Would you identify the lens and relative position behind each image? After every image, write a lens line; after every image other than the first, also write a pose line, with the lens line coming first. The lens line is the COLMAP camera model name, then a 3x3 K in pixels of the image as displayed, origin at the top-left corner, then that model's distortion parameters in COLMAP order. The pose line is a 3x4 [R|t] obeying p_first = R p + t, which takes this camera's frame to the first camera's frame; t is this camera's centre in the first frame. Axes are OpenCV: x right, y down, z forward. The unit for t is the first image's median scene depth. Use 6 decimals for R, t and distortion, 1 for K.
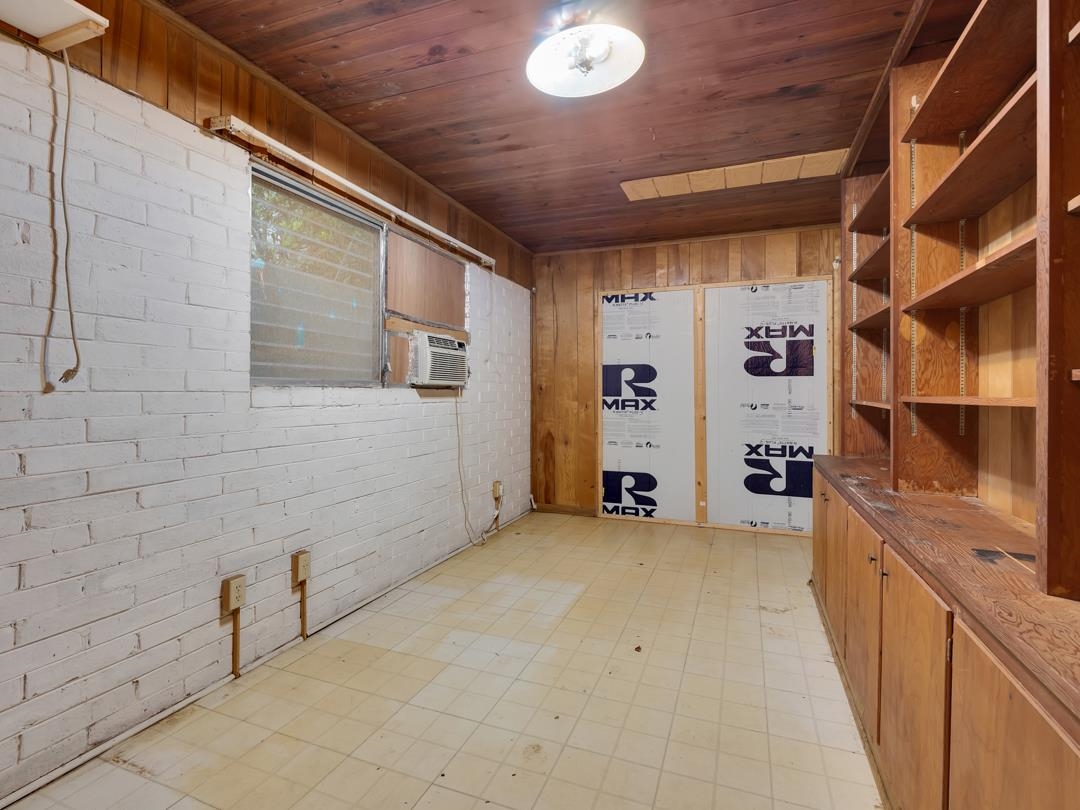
lens RADIAL K [[534.4, 0, 535.7], [0, 534.4, 392.3], [0, 0, 1]] dist [0.020652, -0.014041]
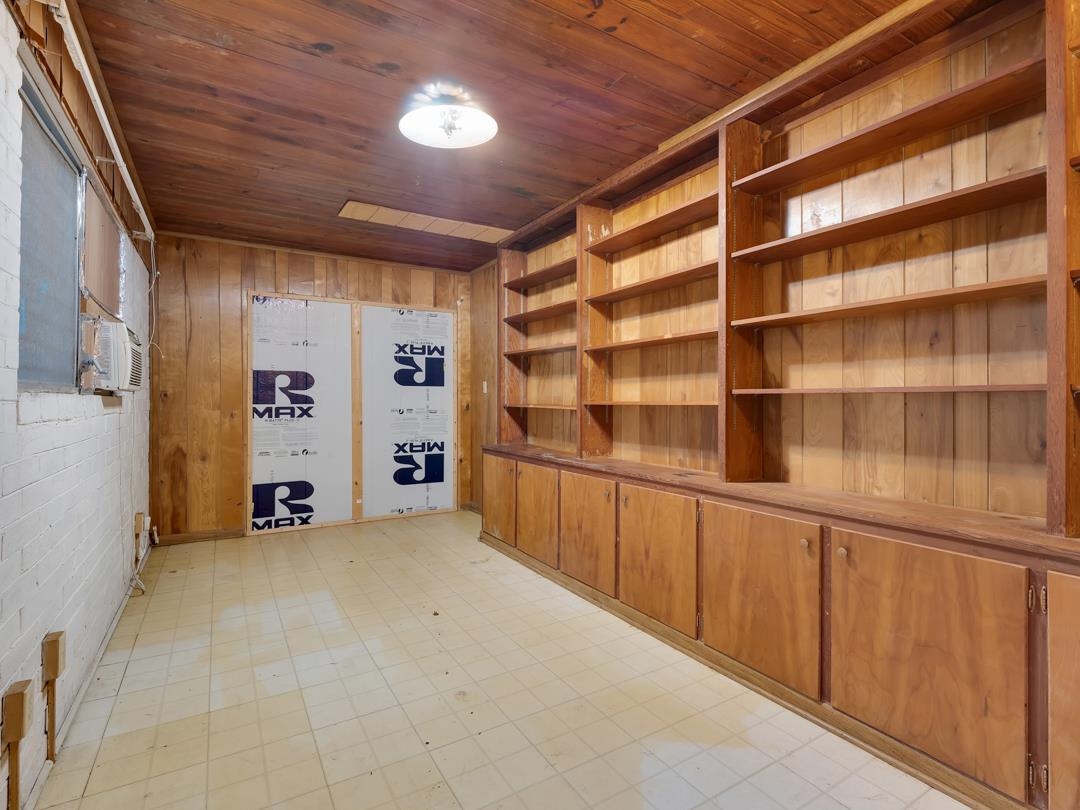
lens RADIAL K [[534.4, 0, 535.7], [0, 534.4, 392.3], [0, 0, 1]] dist [0.020652, -0.014041]
pose [[0.604023, 0.008554, 0.796921, -0.329289], [0.002348, 0.999919, -0.012512, 0.000007], [-0.796964, 0.009429, 0.603954, 0.050400]]
